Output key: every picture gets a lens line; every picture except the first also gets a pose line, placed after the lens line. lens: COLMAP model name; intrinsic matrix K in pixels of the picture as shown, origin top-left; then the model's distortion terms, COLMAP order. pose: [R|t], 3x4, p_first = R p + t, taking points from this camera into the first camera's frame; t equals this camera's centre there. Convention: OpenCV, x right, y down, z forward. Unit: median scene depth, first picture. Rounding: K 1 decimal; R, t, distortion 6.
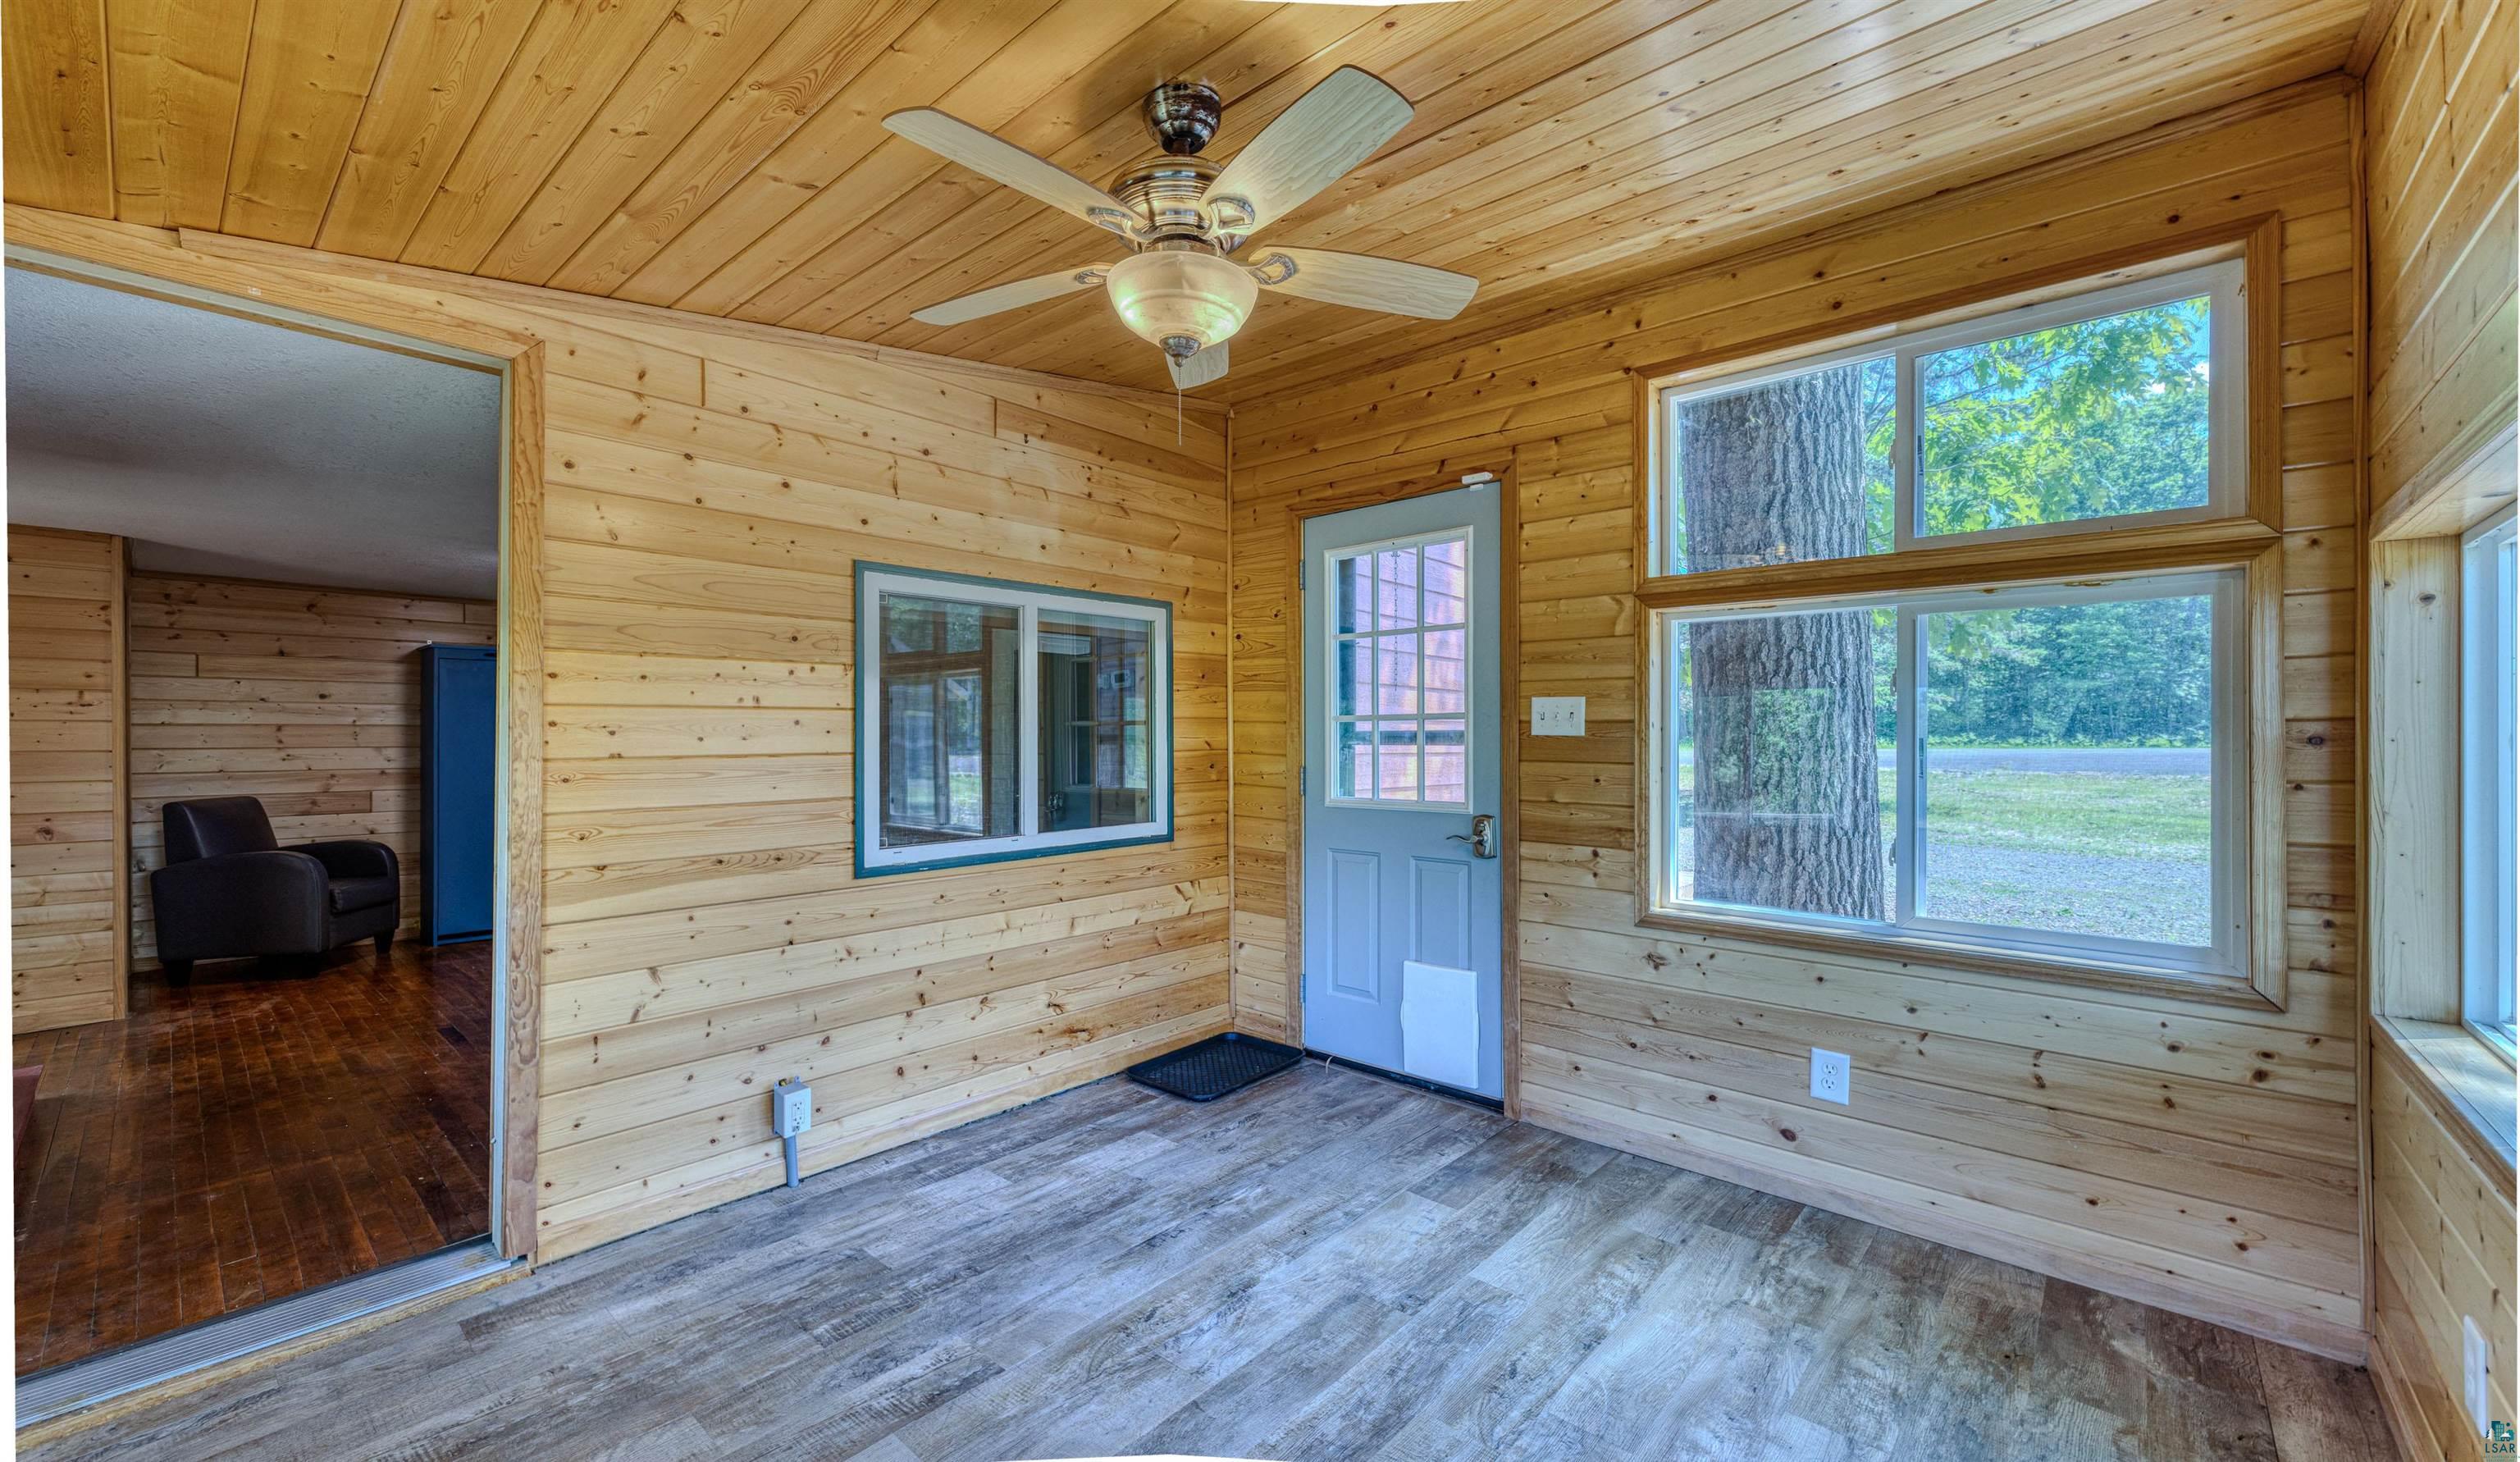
lens RADIAL K [[986.8, 0, 1264.9], [0, 986.8, 733.5], [0, 0, 1]] dist [0.002225, 0.000345]
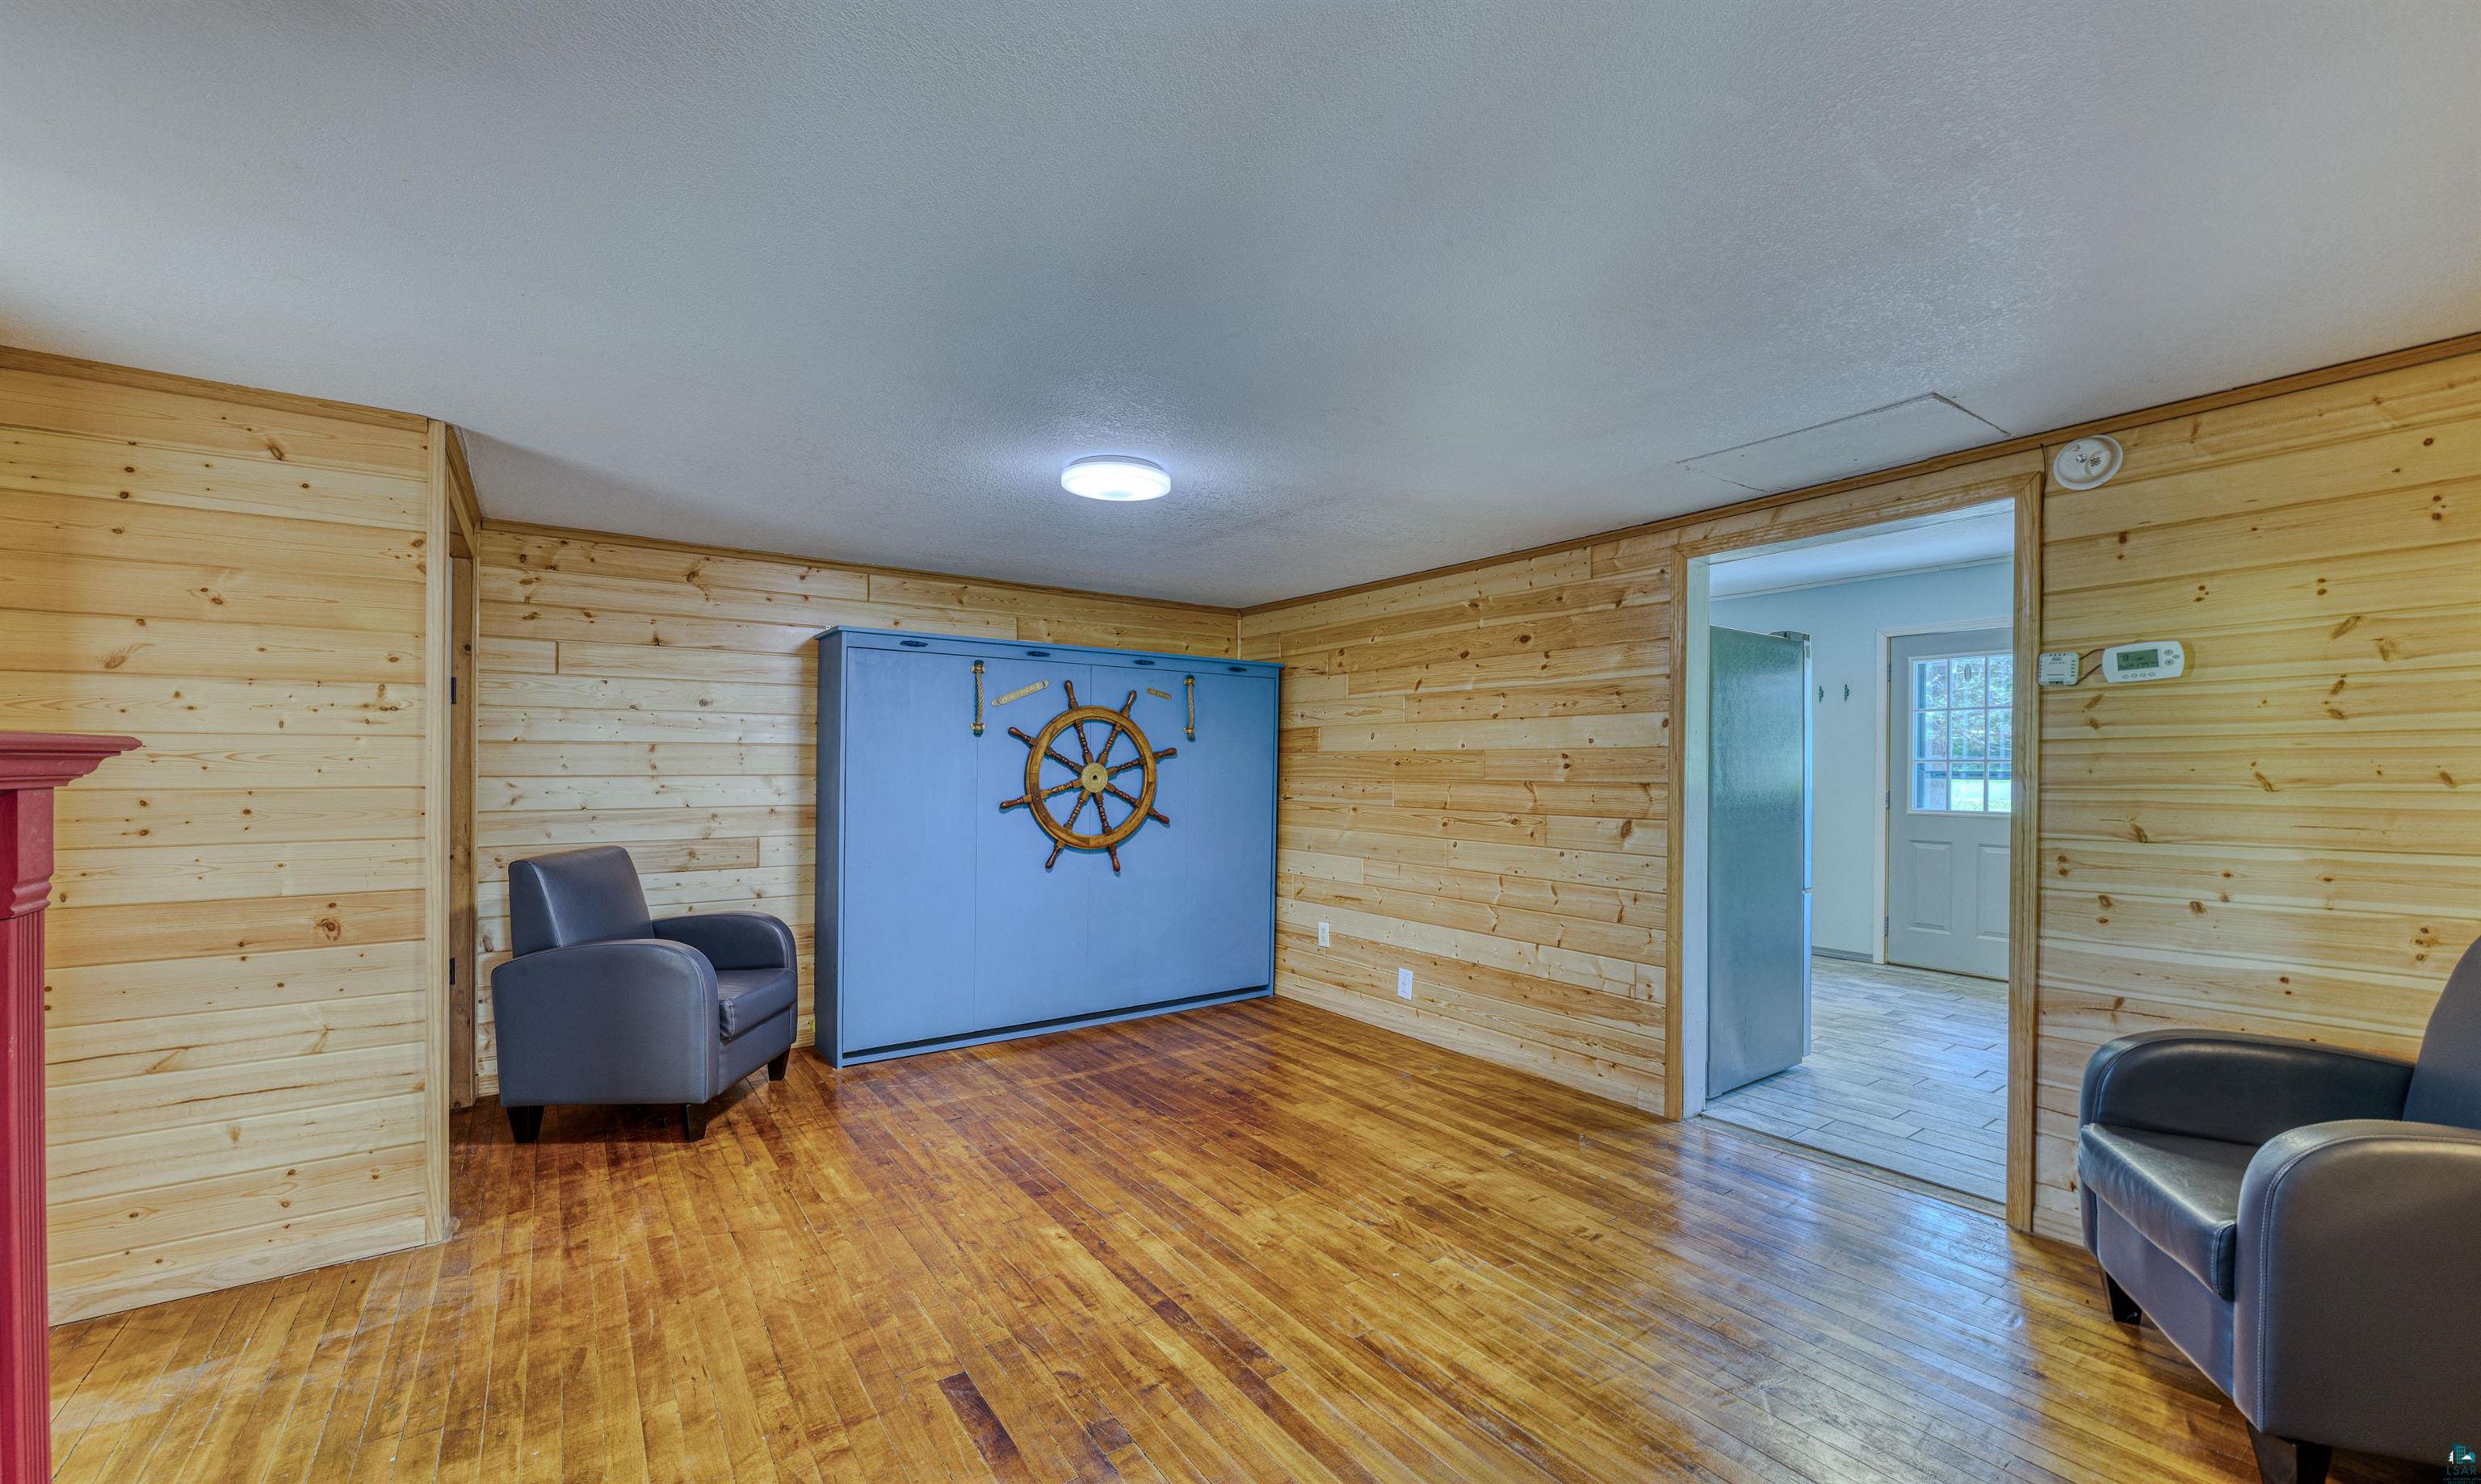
lens RADIAL K [[963.9, 0, 1238.5], [0, 963.9, 751.6], [0, 0, 1]] dist [-0.001390, -0.000104]
pose [[0.974912, 0.008186, -0.222442, -0.439407], [-0.008764, 0.999960, -0.001614, -0.005173], [0.222420, 0.003523, 0.974945, 0.426206]]
